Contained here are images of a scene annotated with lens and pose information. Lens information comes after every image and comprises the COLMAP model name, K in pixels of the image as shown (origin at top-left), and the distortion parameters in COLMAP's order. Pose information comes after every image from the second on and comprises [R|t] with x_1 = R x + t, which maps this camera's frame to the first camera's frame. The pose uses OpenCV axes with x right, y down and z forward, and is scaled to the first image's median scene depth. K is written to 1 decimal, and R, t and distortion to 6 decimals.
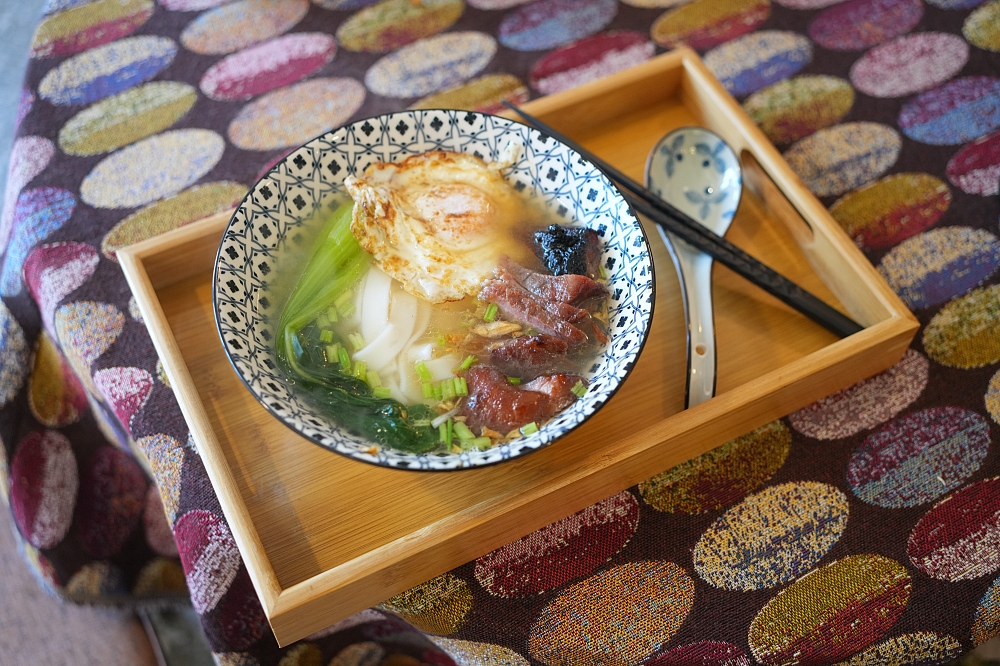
lens RADIAL K [[1243.7, 0, 500.0], [0, 1243.7, 333.0], [0, 0, 1]] dist [0.002646, 0.001201]
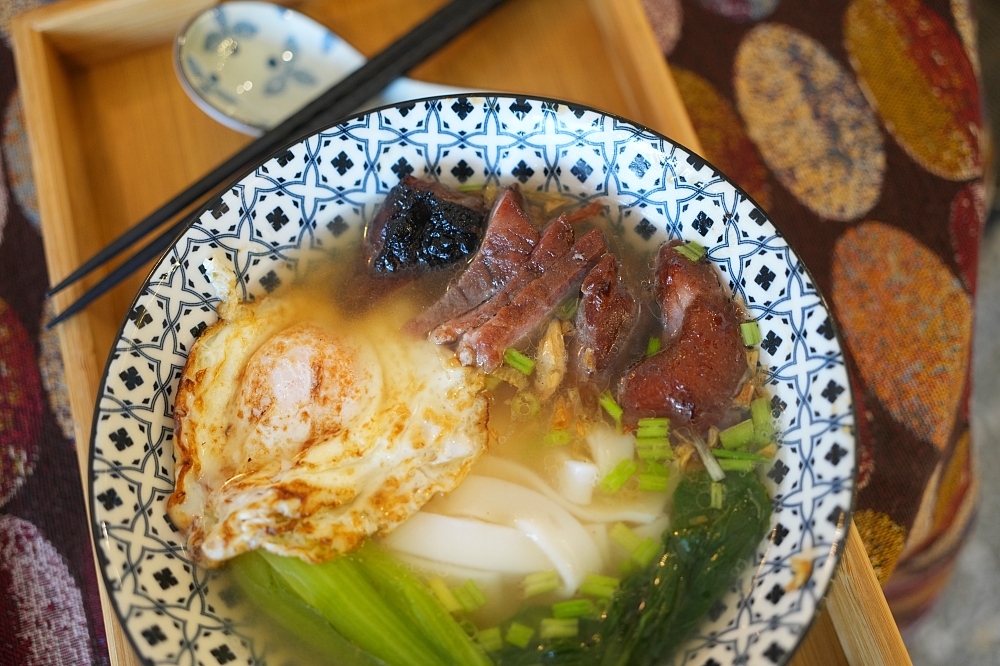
lens RADIAL K [[1243.7, 0, 500.0], [0, 1243.7, 333.0], [0, 0, 1]] dist [0.002646, 0.001201]
pose [[0.176705, -0.918924, 0.352639, -0.201183], [0.855895, 0.320373, 0.405961, -0.263050], [-0.486023, 0.230087, 0.843114, 0.463448]]
